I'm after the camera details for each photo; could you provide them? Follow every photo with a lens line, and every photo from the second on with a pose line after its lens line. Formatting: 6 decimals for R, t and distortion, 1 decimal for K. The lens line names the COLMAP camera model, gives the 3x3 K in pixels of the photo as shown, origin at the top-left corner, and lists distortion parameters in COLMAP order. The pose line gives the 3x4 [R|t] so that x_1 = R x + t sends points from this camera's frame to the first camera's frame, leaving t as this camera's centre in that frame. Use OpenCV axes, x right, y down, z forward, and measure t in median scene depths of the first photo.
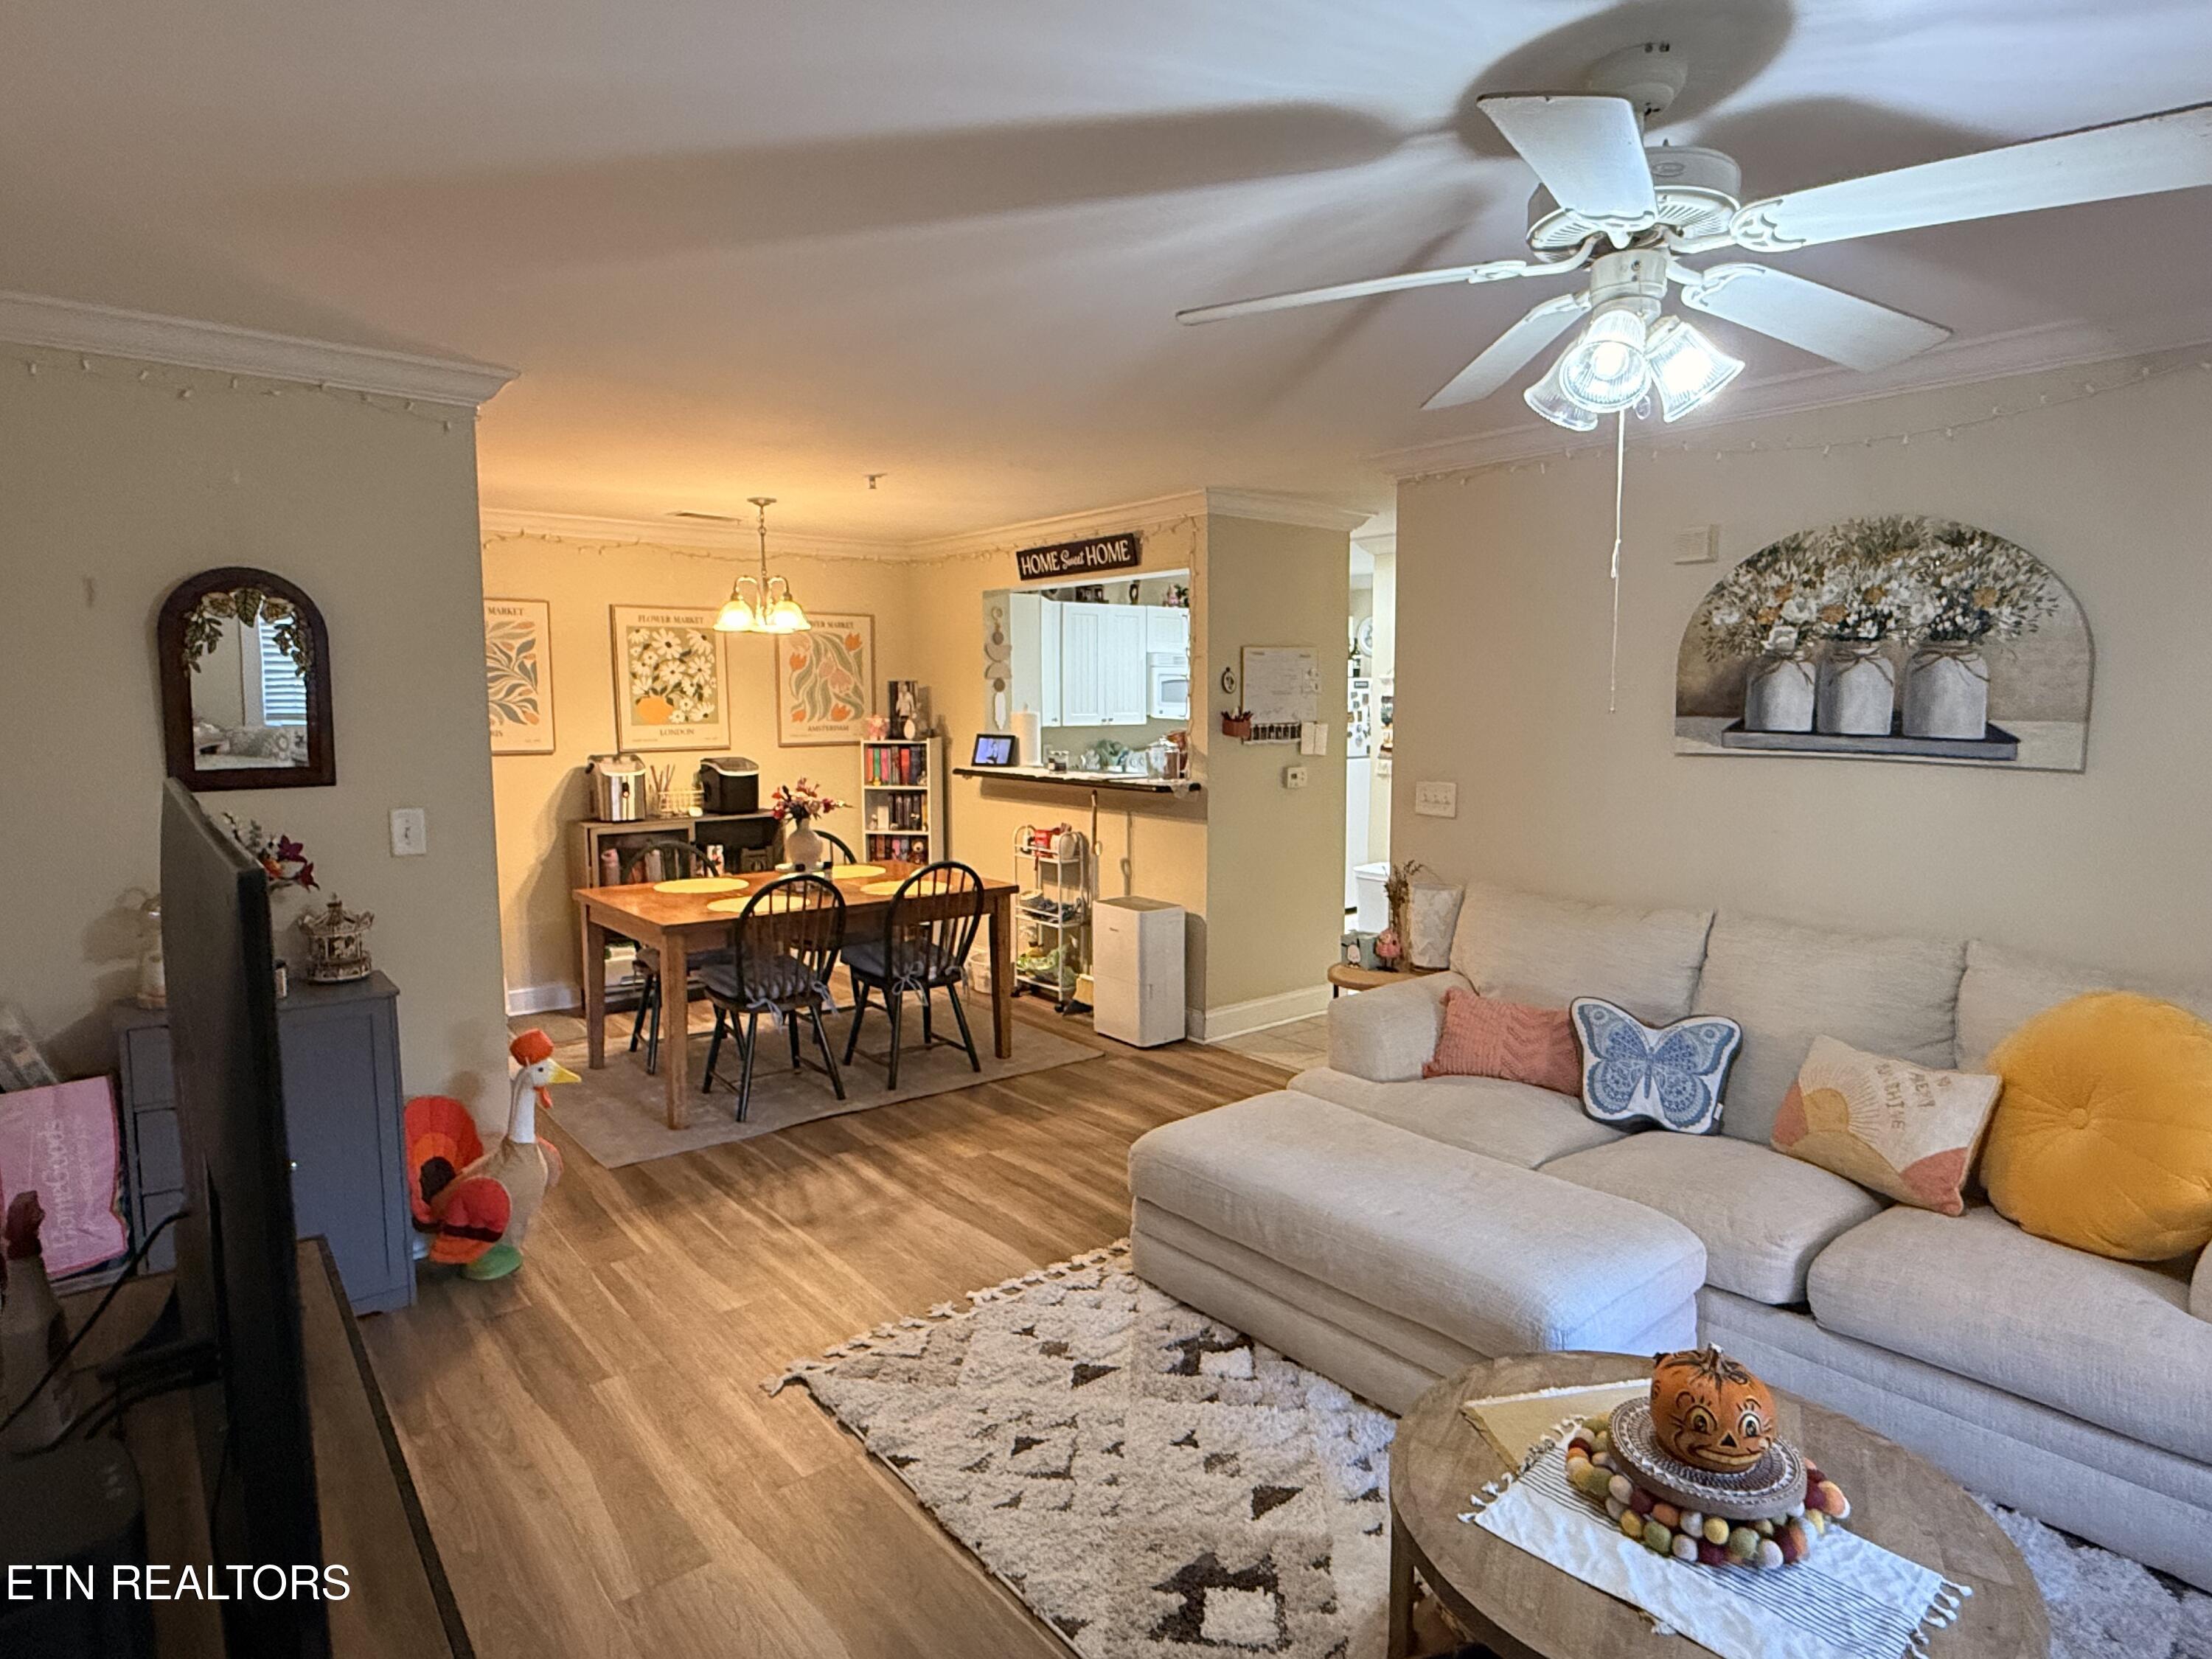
lens RADIAL K [[1244.1, 0, 1107.8], [0, 1244.1, 821.7], [0, 0, 1]] dist [0.018611, -0.000951]
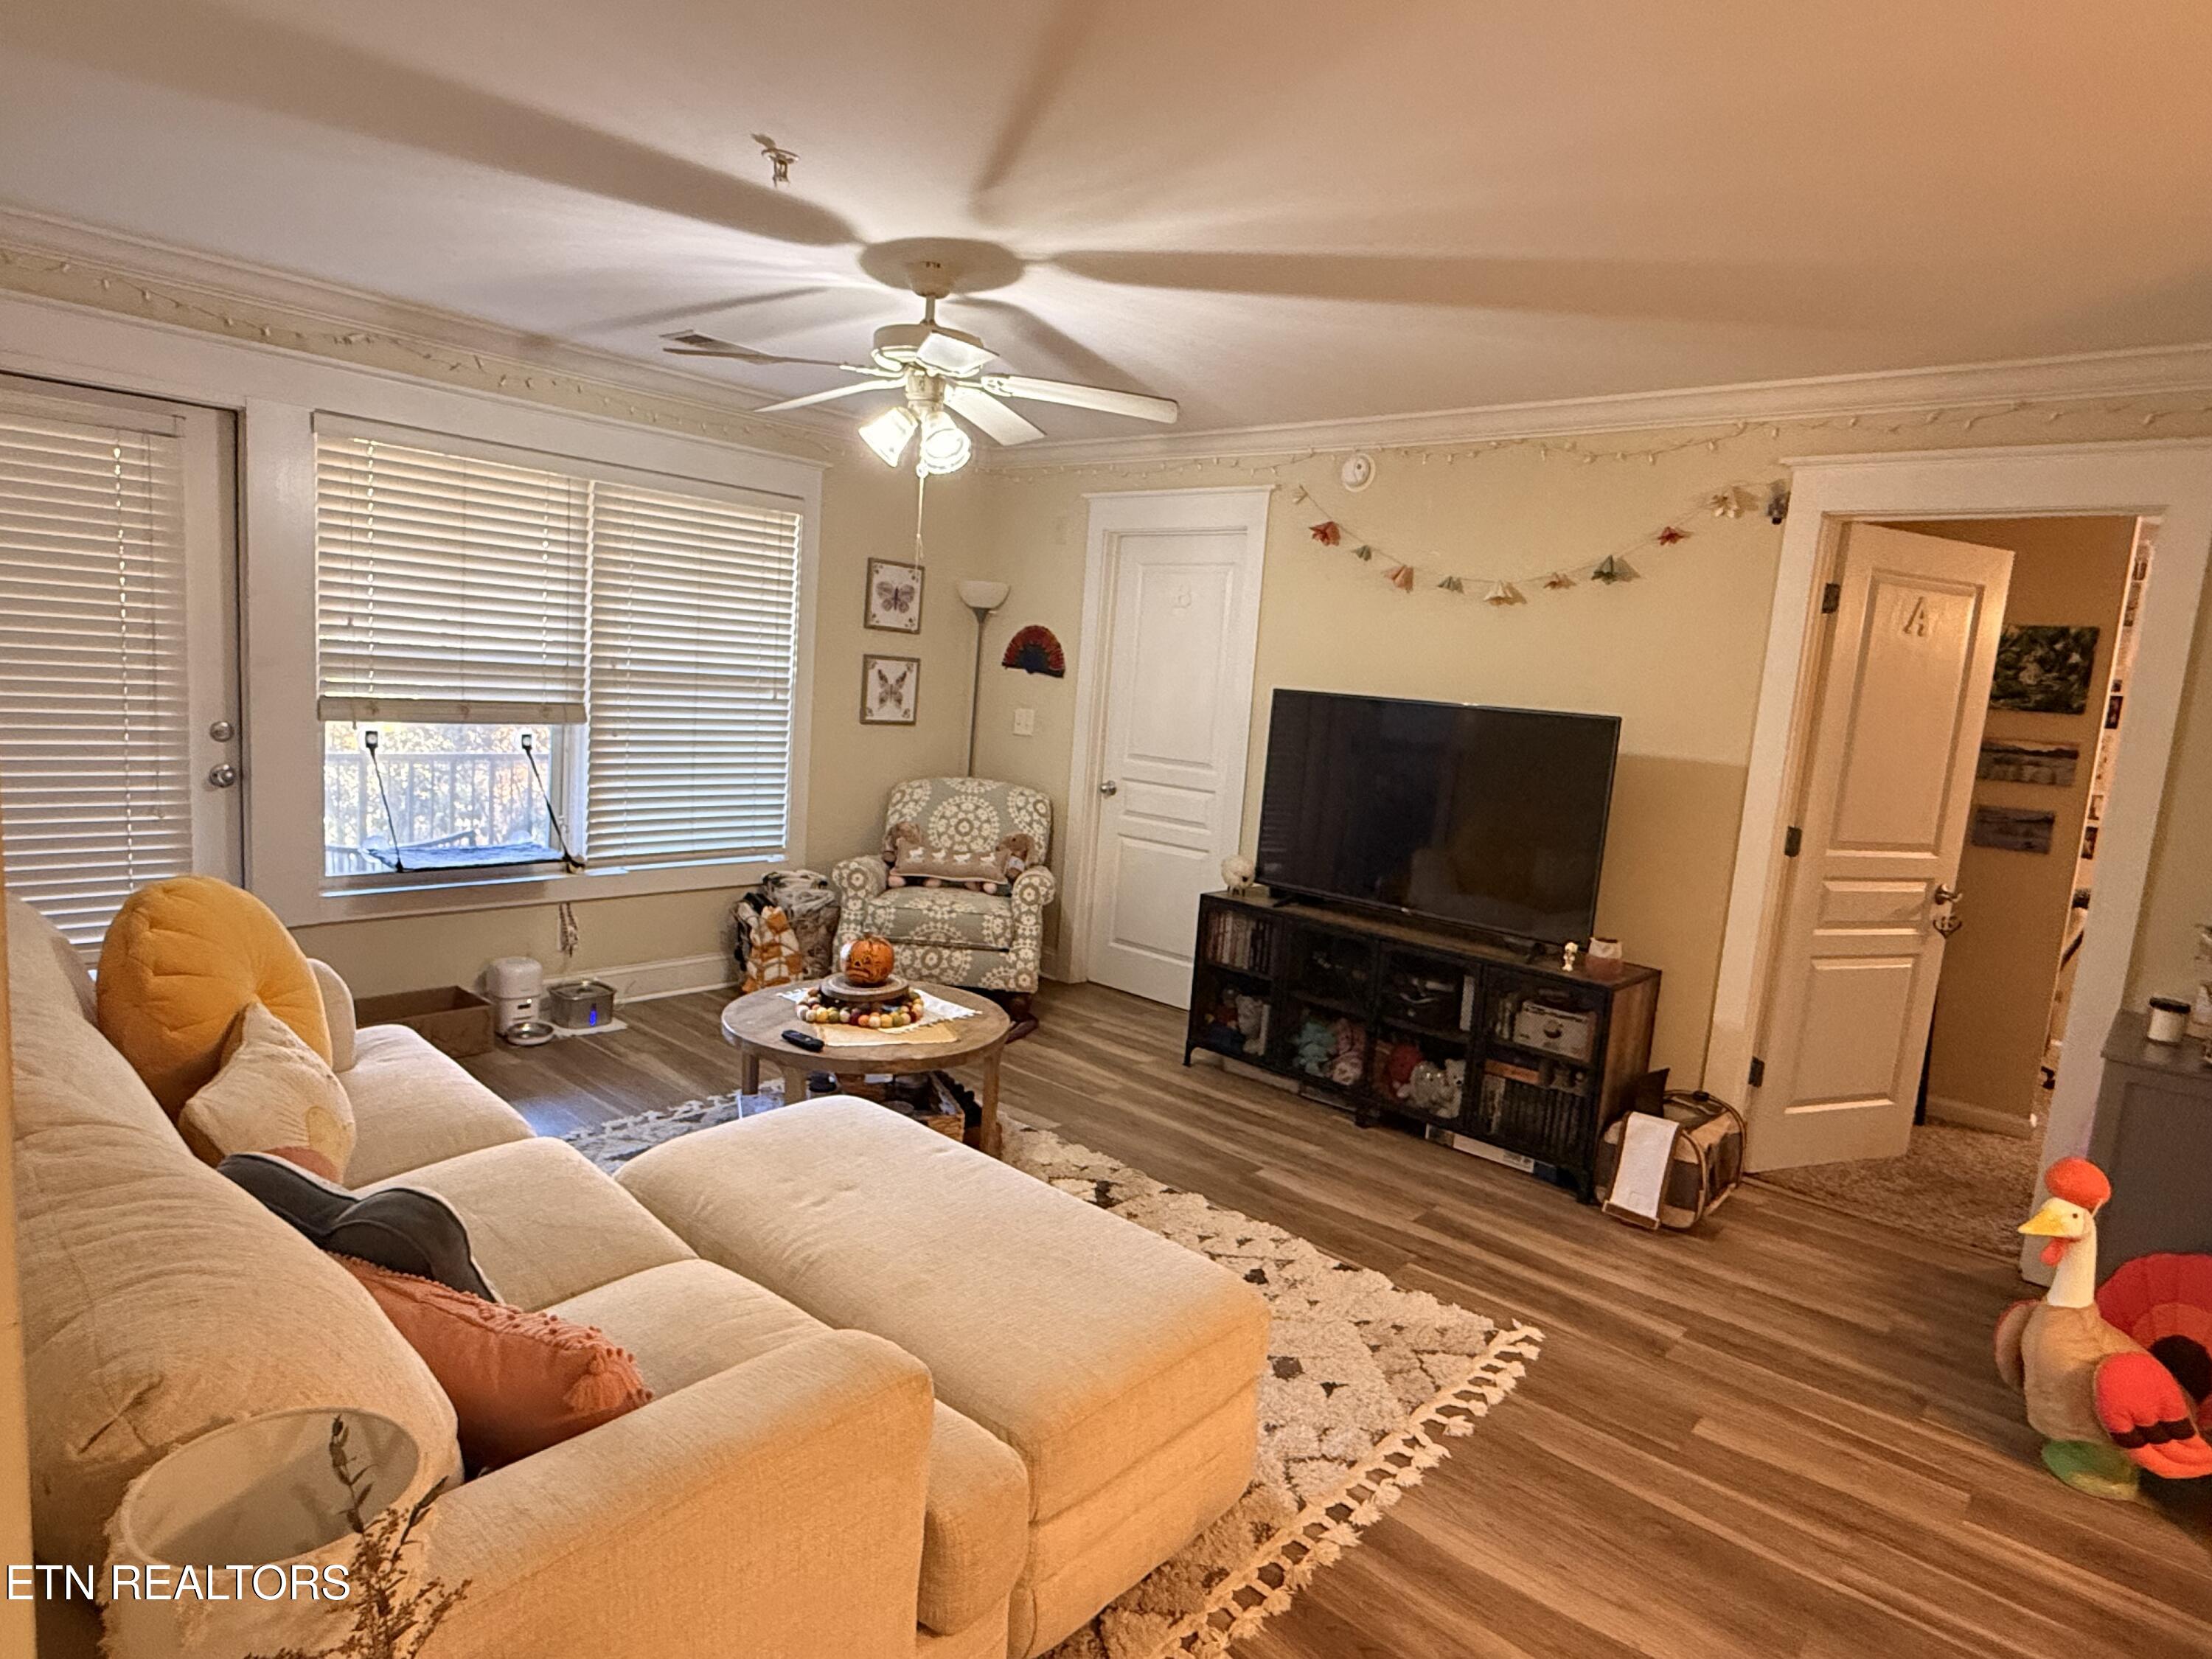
lens RADIAL K [[1232.5, 0, 1096.7], [0, 1232.5, 830.3], [0, 0, 1]] dist [0.001513, 0.000277]
pose [[-0.985386, -0.050001, -0.162834, 0.126239], [-0.087563, 0.968660, 0.232446, -0.074248], [0.146108, 0.243308, -0.958882, 0.850521]]
